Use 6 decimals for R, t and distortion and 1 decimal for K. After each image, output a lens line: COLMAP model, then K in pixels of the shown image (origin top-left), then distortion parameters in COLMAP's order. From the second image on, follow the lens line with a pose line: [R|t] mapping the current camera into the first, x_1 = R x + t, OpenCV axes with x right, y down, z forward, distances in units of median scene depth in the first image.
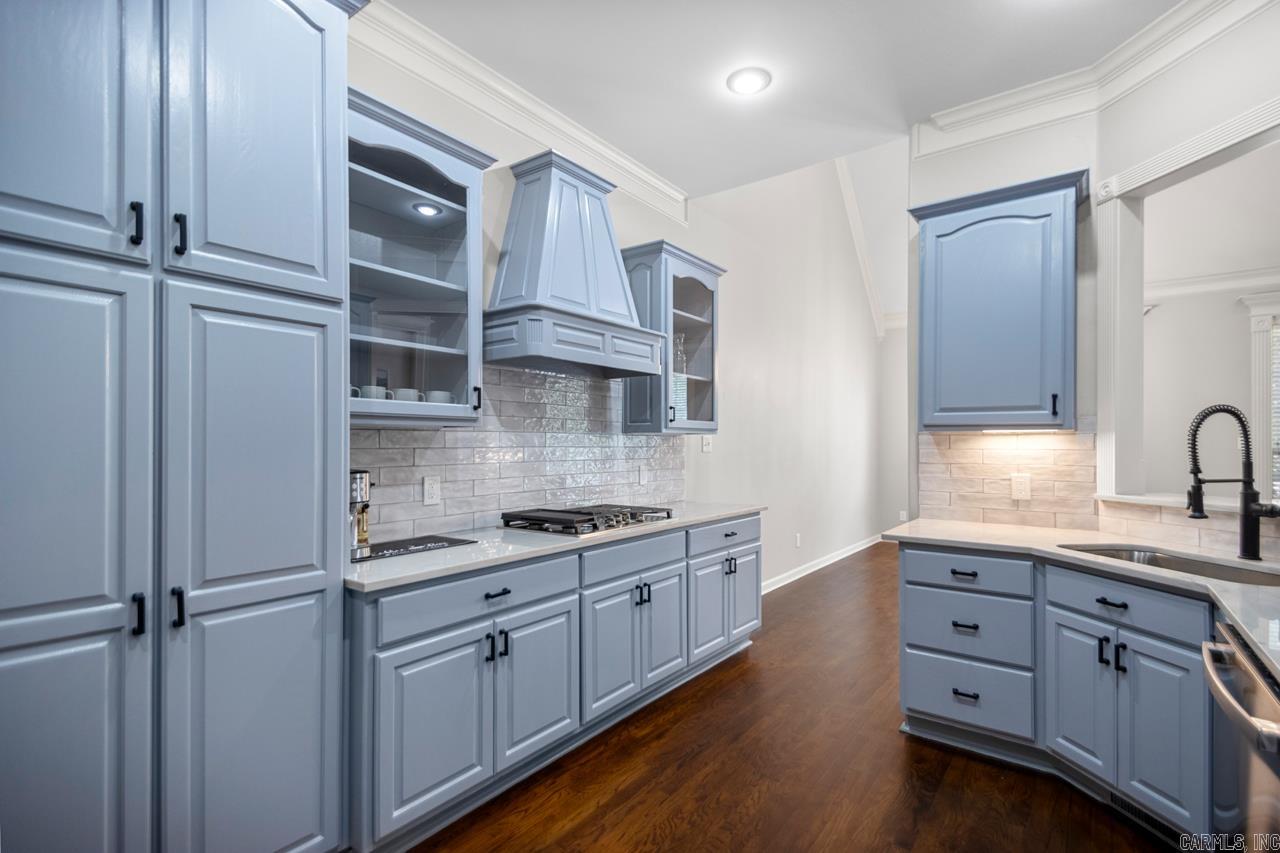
lens RADIAL K [[591.3, 0, 651.1], [0, 591.3, 434.2], [0, 0, 1]] dist [0.041086, -0.020860]
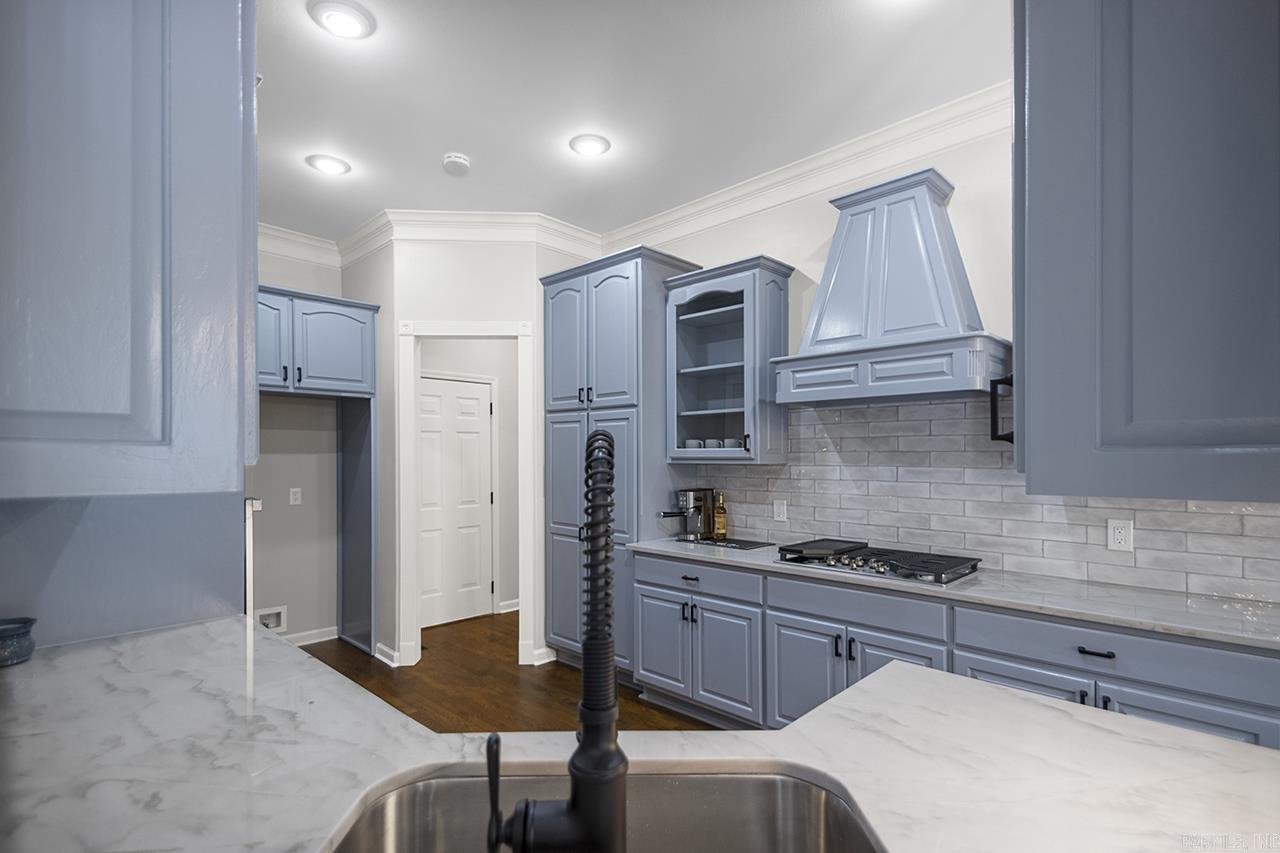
lens RADIAL K [[608.5, 0, 636.9], [0, 608.5, 453.2], [0, 0, 1]] dist [0.049222, -0.023019]
pose [[-0.138813, -0.001319, -0.990318, 1.090893], [0.016813, 0.999852, -0.003688, -0.035519], [0.990176, -0.017162, -0.138770, 0.927065]]
